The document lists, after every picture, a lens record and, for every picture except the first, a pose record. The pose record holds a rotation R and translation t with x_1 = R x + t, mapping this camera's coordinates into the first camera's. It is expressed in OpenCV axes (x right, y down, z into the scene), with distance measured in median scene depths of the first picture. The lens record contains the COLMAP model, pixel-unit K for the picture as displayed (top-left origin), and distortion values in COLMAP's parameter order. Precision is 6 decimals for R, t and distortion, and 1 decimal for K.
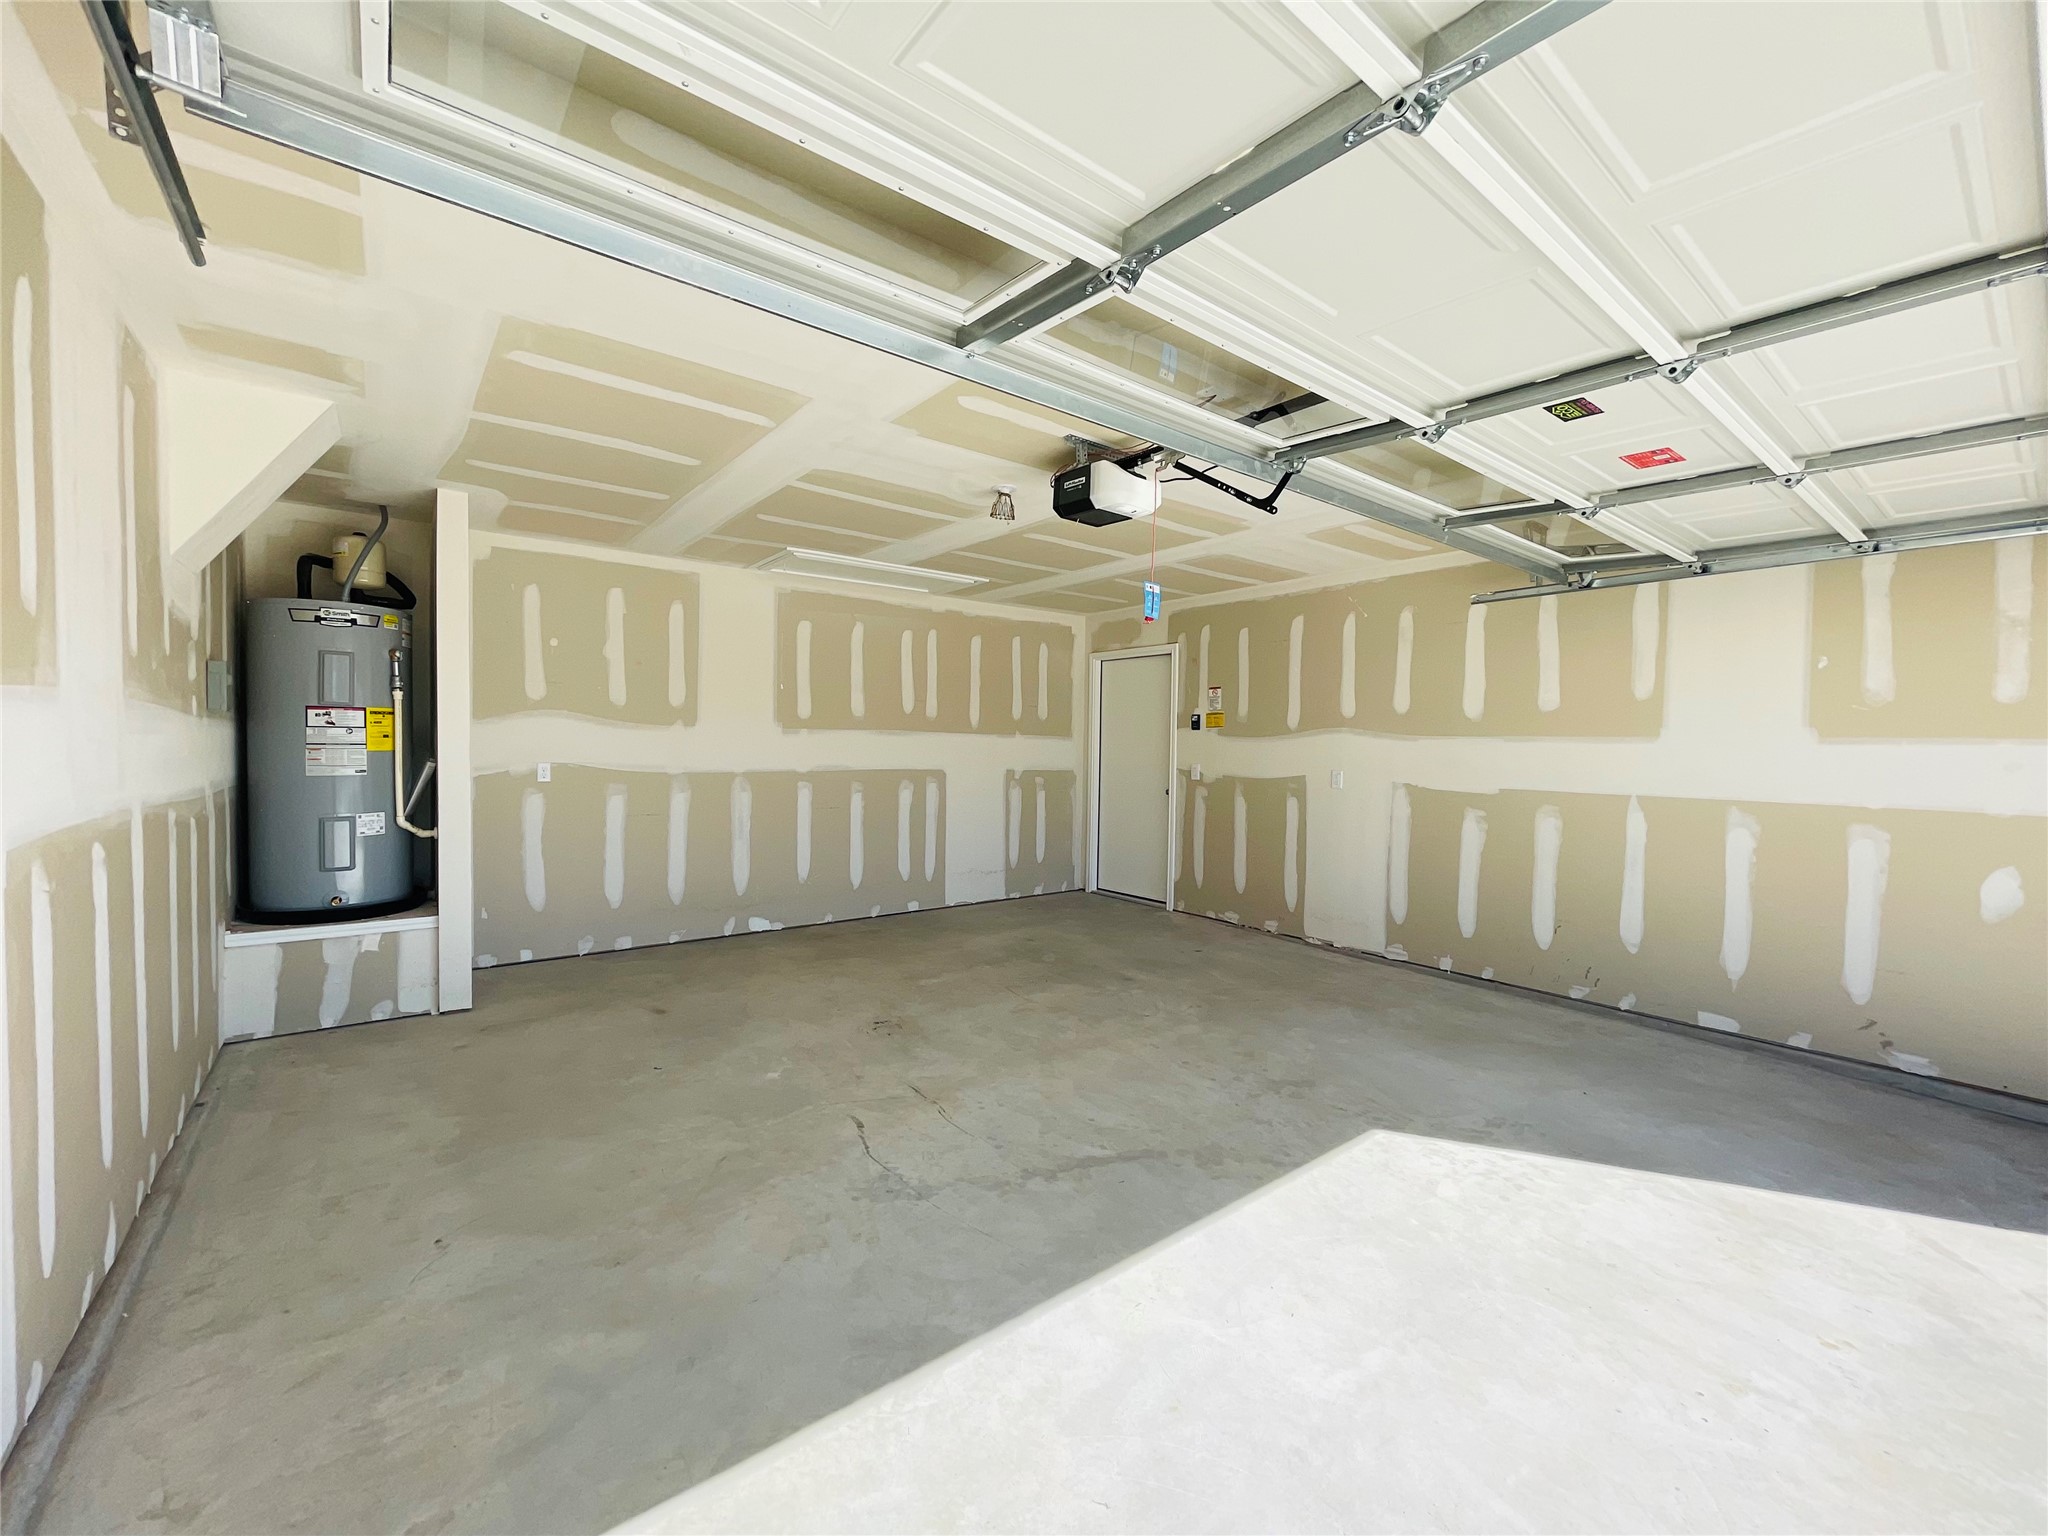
lens RADIAL K [[823.7, 0, 1024.0], [0, 823.7, 768.0], [0, 0, 1]] dist [0.000104, 0.000011]
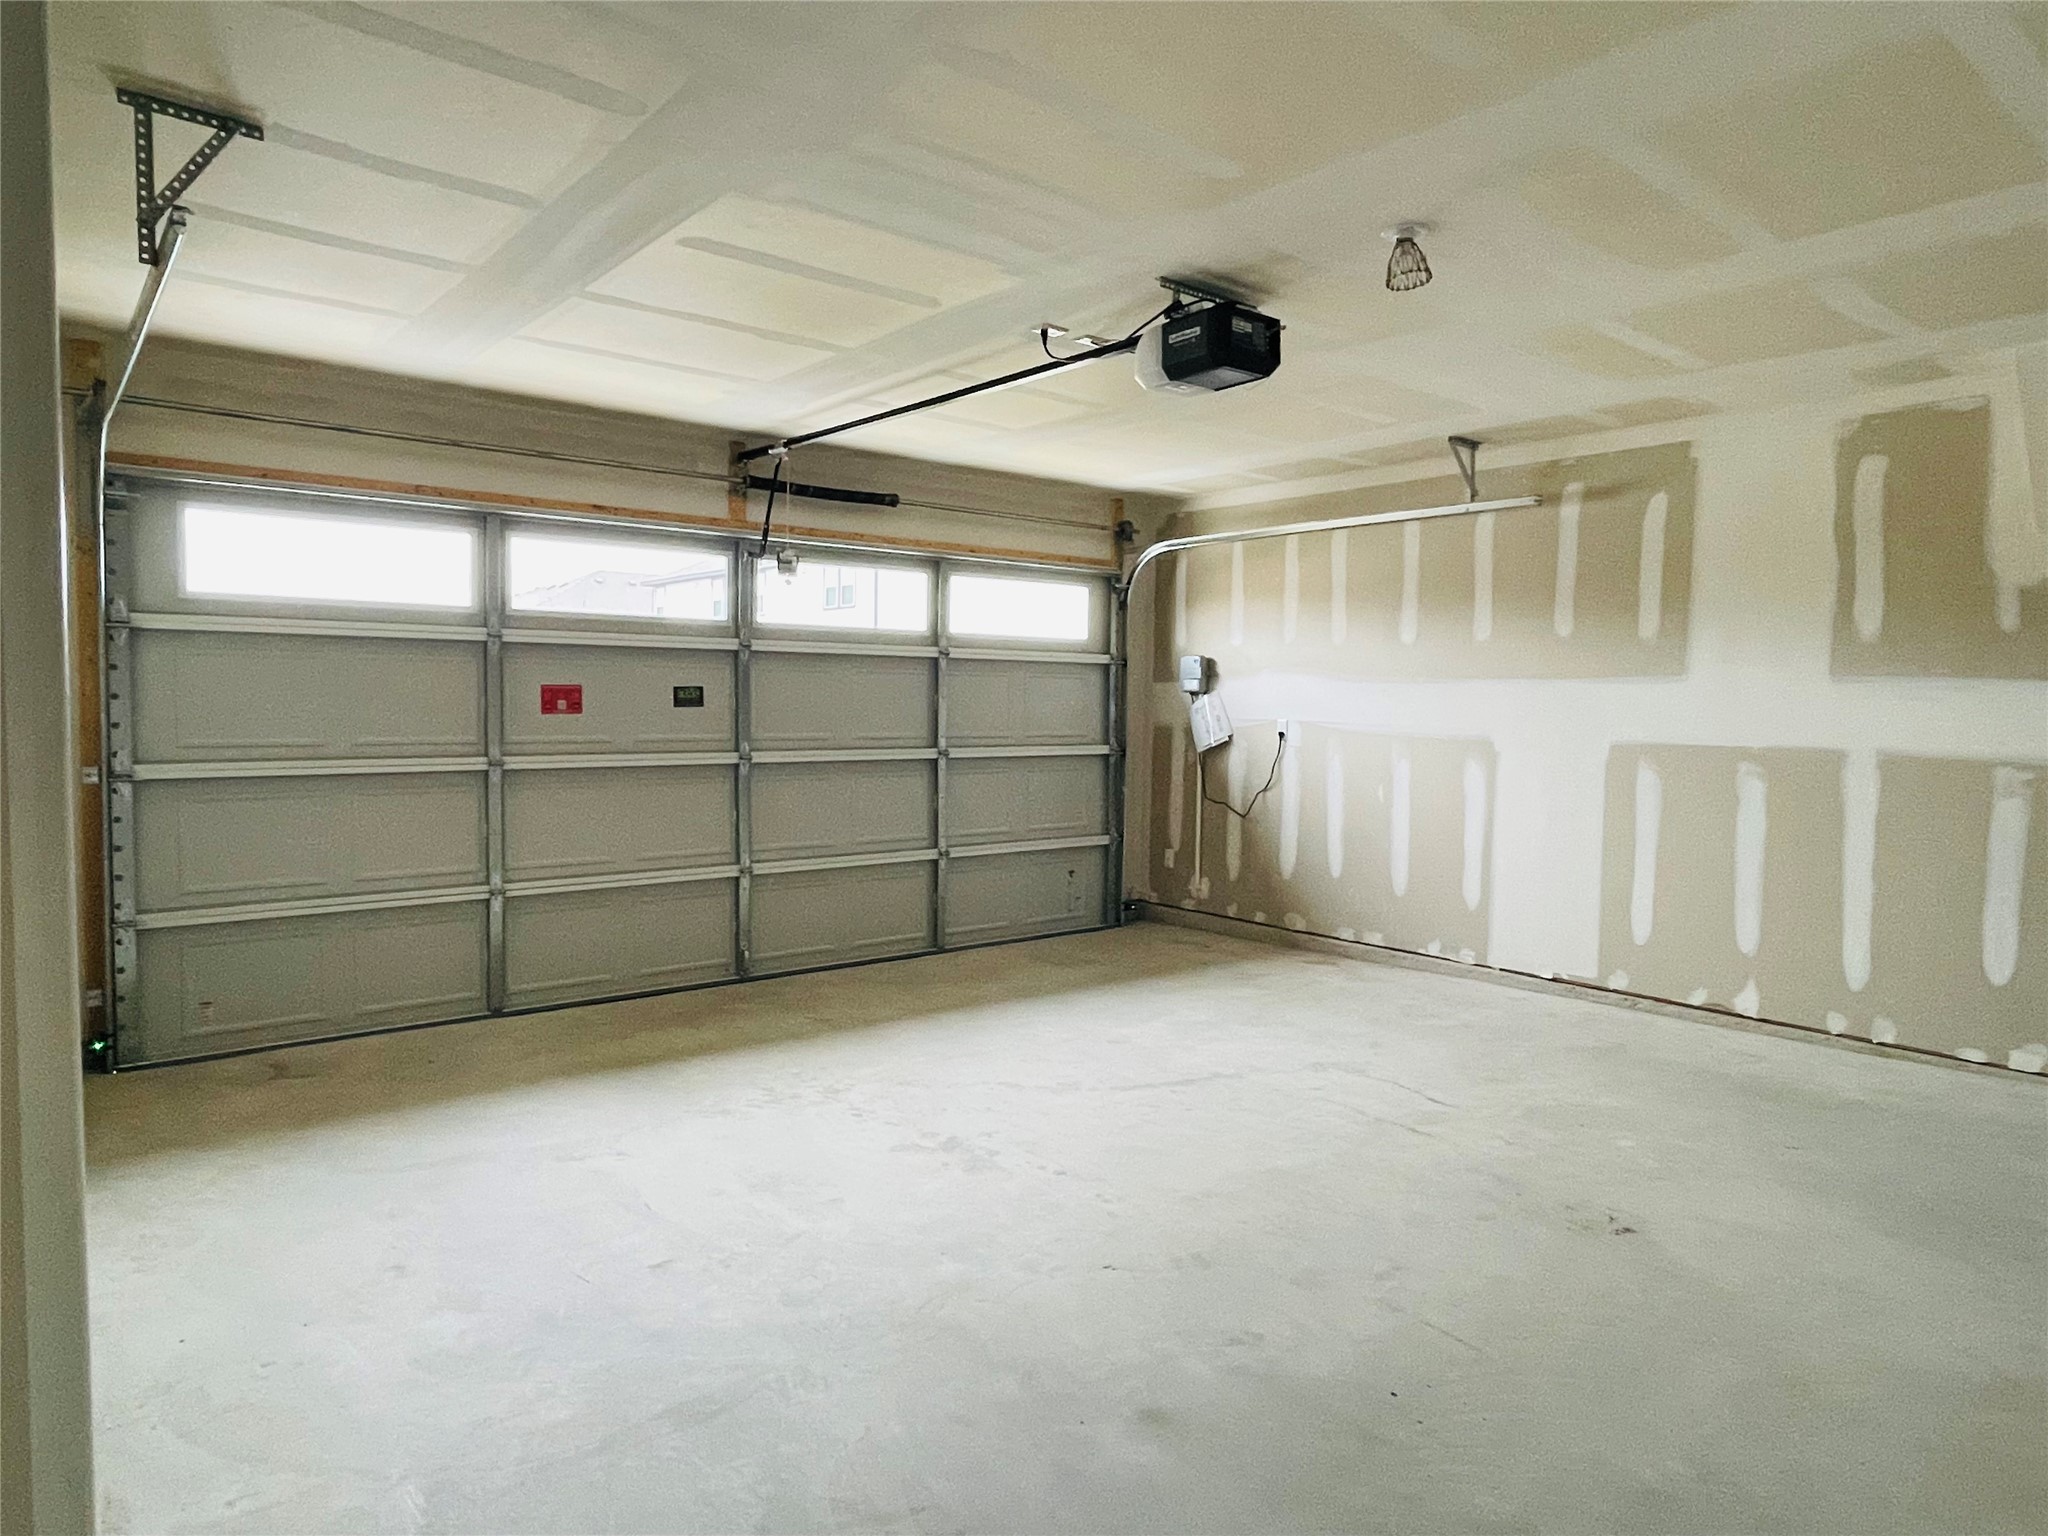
lens RADIAL K [[1240.9, 0, 1024.0], [0, 1240.9, 768.0], [0, 0, 1]] dist [-0.000156, -0.000001]
pose [[-0.999116, -0.024941, -0.033834, 0.301000], [-0.027995, 0.995272, 0.093005, -0.056012], [0.031355, 0.093870, -0.995091, 2.198713]]
